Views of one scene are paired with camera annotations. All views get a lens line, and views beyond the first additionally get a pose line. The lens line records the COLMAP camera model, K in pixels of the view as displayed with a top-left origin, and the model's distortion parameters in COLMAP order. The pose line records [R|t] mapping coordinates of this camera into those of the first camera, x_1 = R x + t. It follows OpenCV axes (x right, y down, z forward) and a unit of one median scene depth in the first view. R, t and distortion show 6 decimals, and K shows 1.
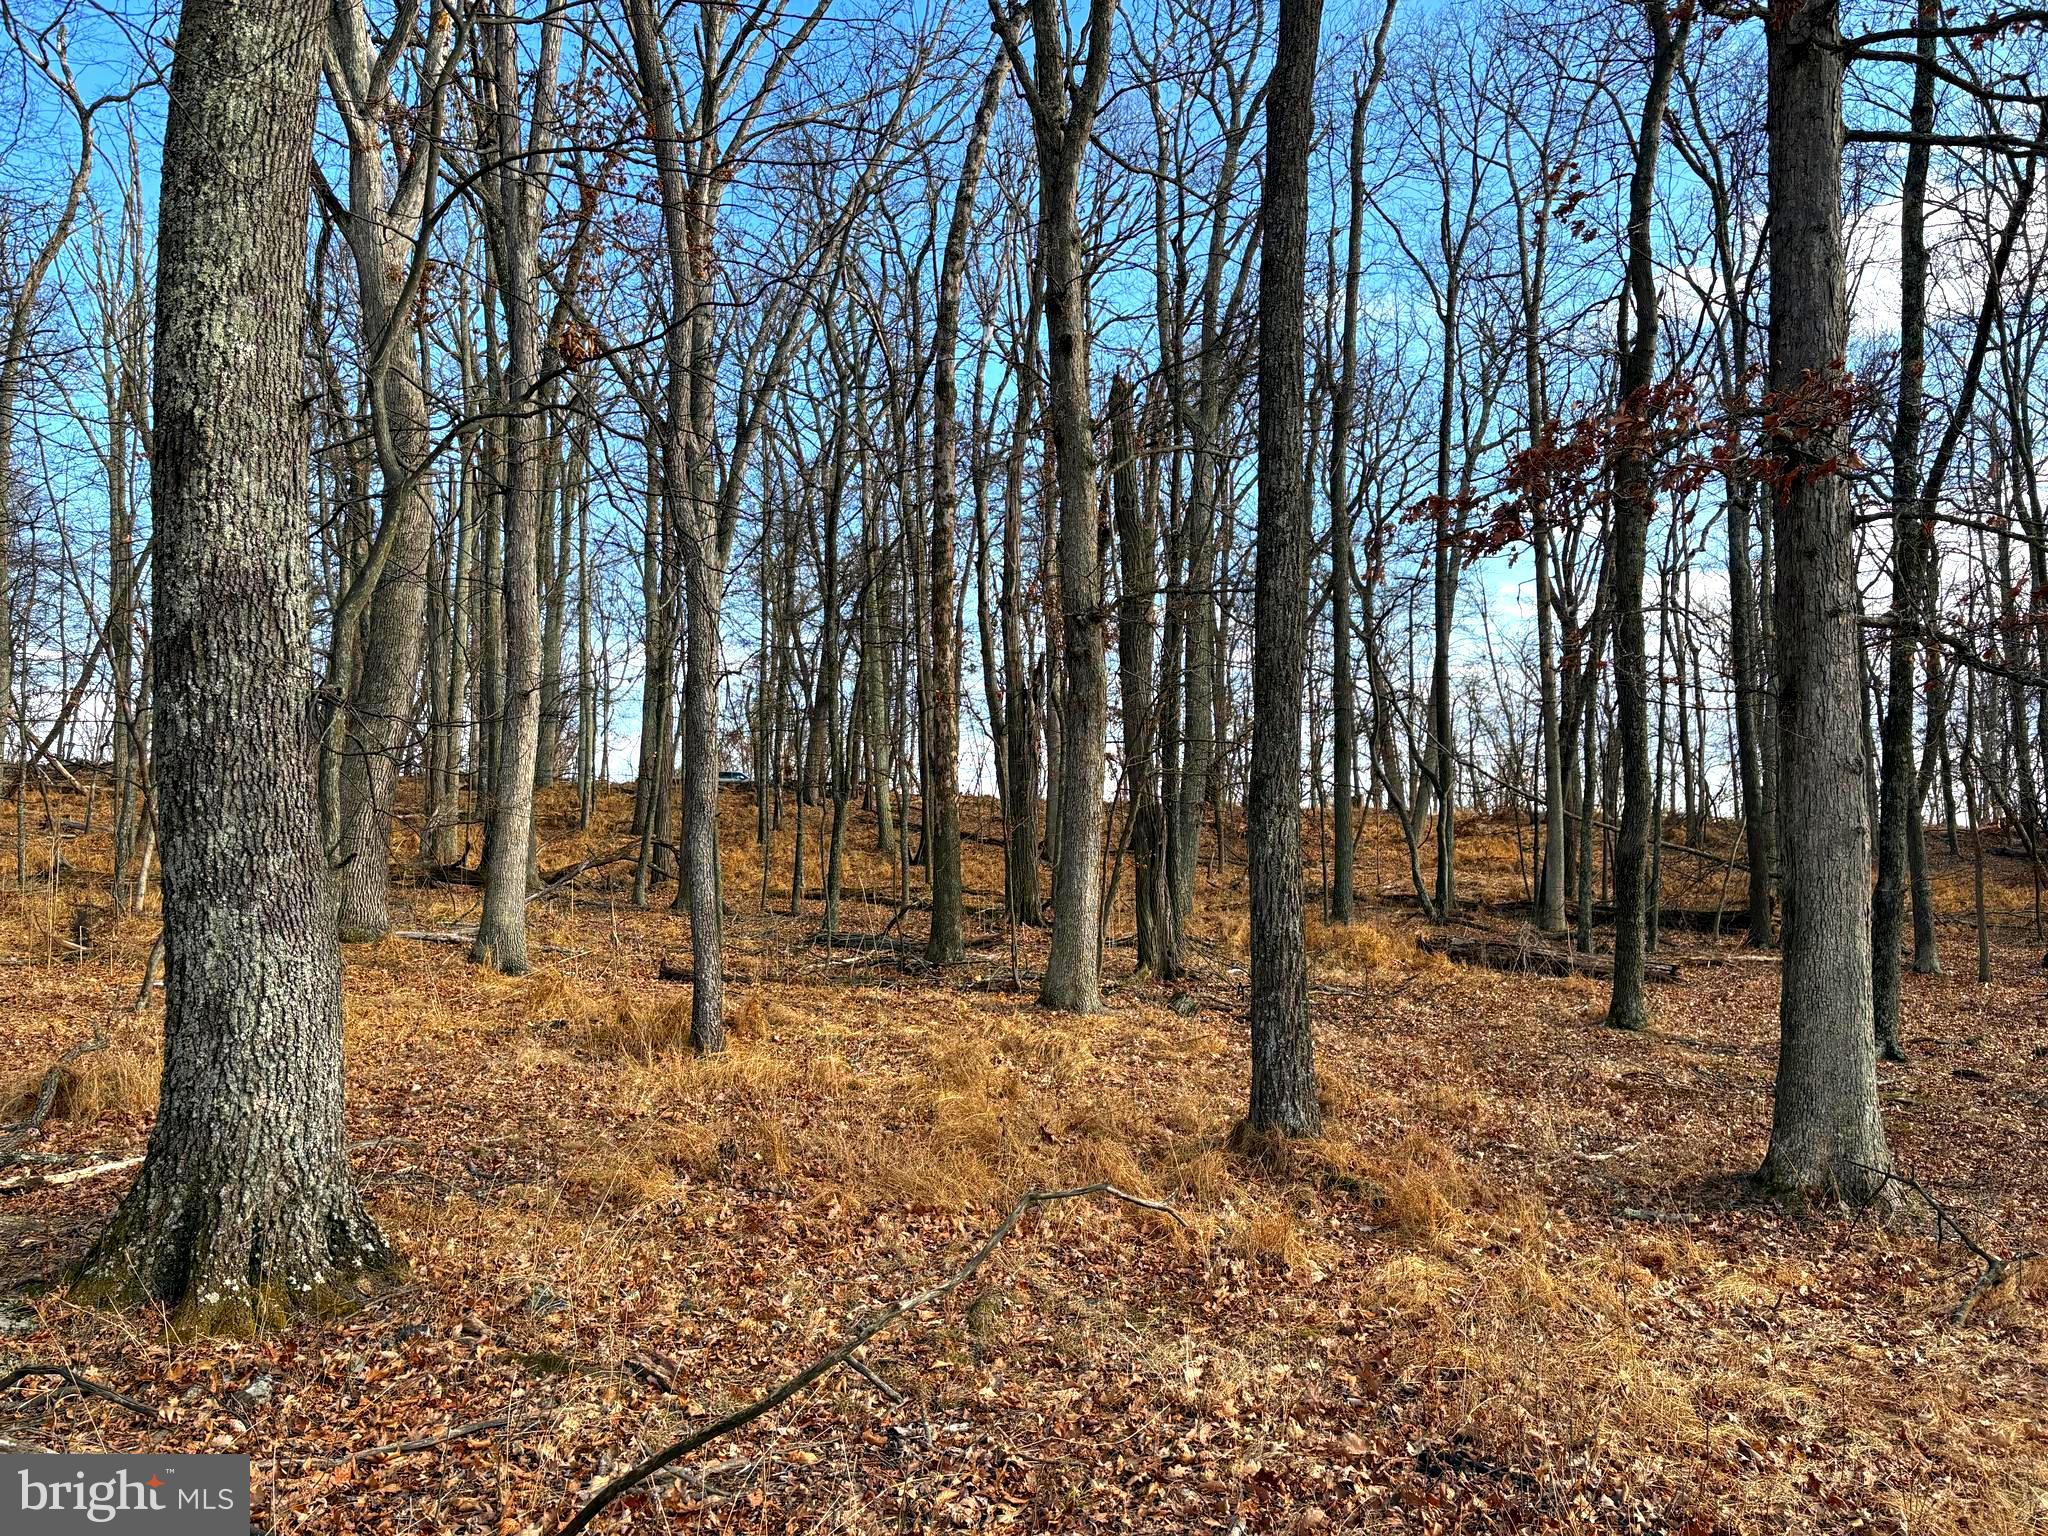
lens RADIAL K [[1543.7, 0, 1057.7], [0, 1543.7, 777.8], [0, 0, 1]] dist [0.065532, -0.067206]
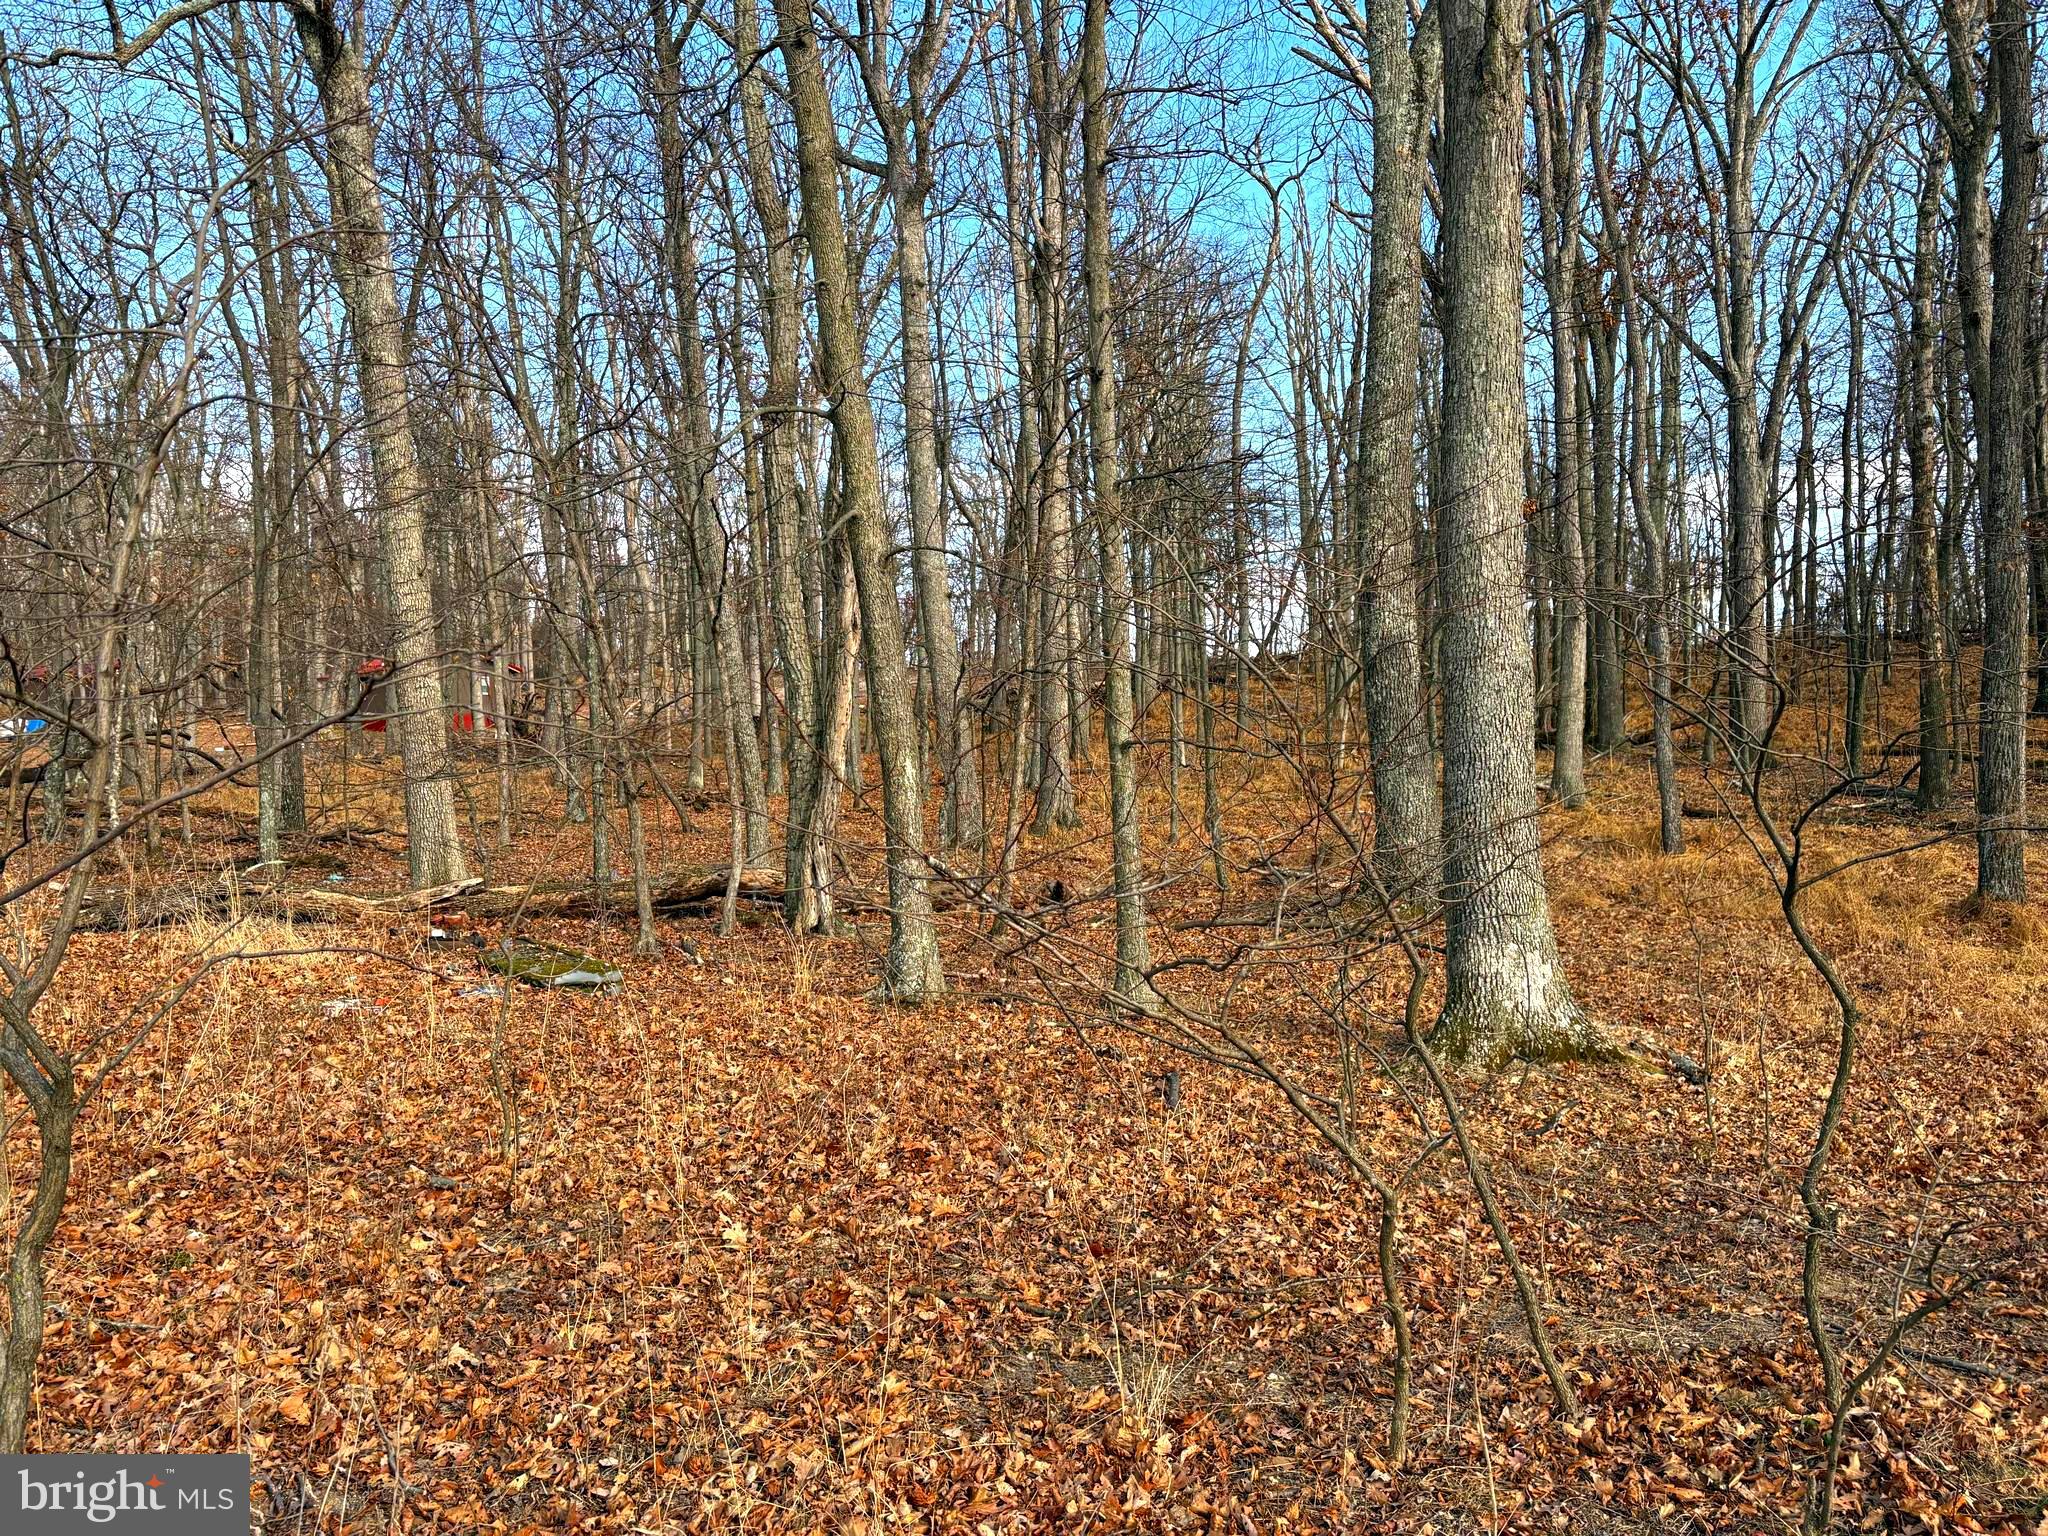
lens RADIAL K [[1543.7, 0, 1011.9], [0, 1543.7, 749.9], [0, 0, 1]] dist [0.065532, -0.067206]
pose [[0.746488, -0.014359, -0.665244, 0.115796], [0.064536, 0.996616, 0.050906, -0.019839], [0.662262, -0.080933, 0.744889, -0.221844]]
